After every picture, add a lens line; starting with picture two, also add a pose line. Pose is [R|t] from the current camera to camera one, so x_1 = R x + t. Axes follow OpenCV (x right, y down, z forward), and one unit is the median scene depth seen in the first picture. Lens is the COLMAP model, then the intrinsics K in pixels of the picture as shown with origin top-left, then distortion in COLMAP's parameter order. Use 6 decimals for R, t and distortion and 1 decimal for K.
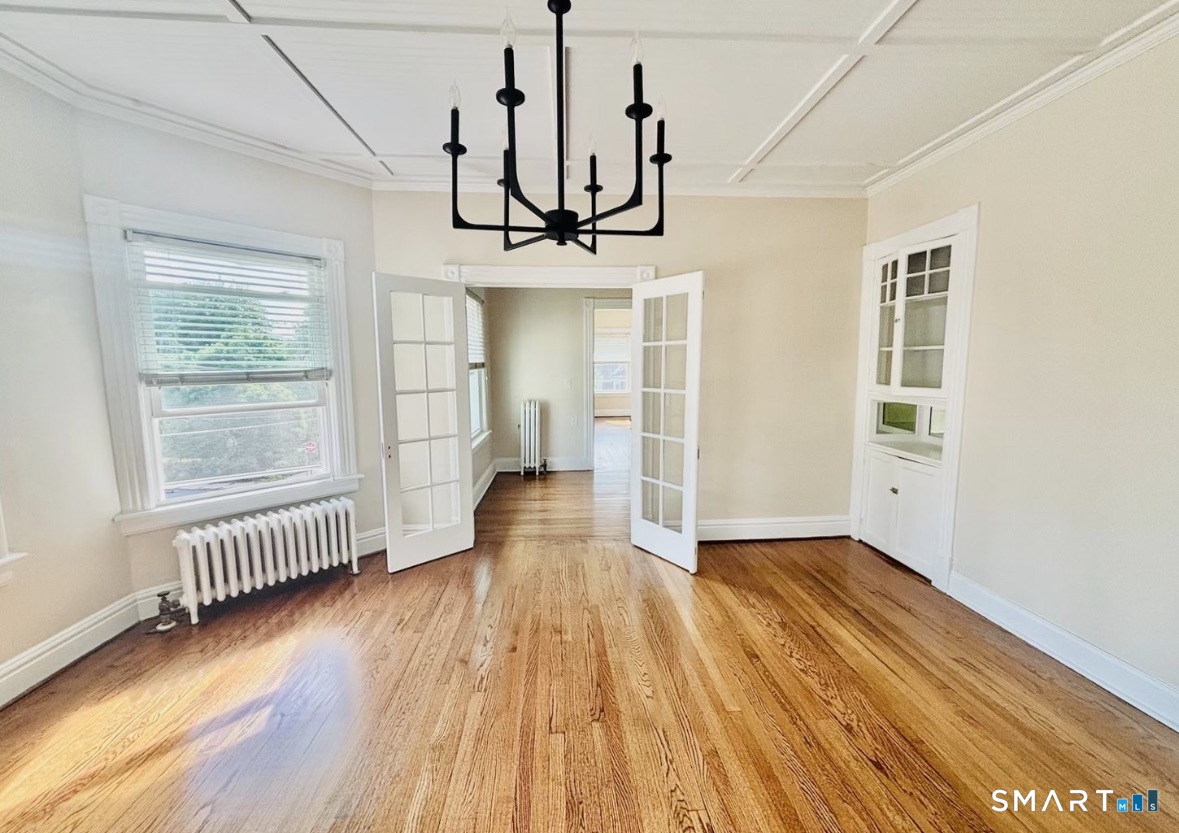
lens RADIAL K [[493.0, 0, 587.8], [0, 493.0, 414.9], [0, 0, 1]] dist [0.009479, 0.000210]
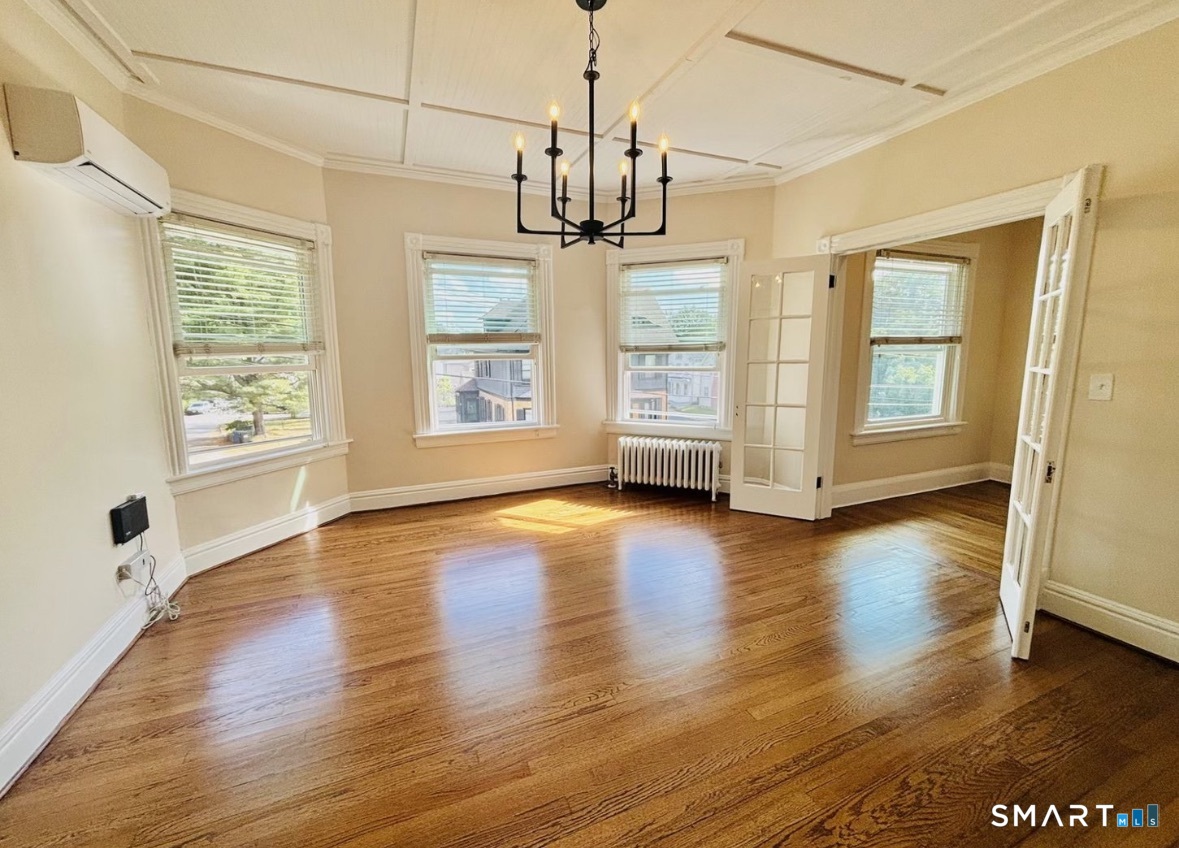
lens RADIAL K [[494.6, 0, 589.1], [0, 494.6, 425.1], [0, 0, 1]] dist [0.003444, 0.000084]
pose [[0.318497, 0.143796, -0.936954, 0.633583], [-0.097762, 0.988139, 0.118419, 0.001267], [0.942869, 0.053883, 0.328777, 0.263611]]
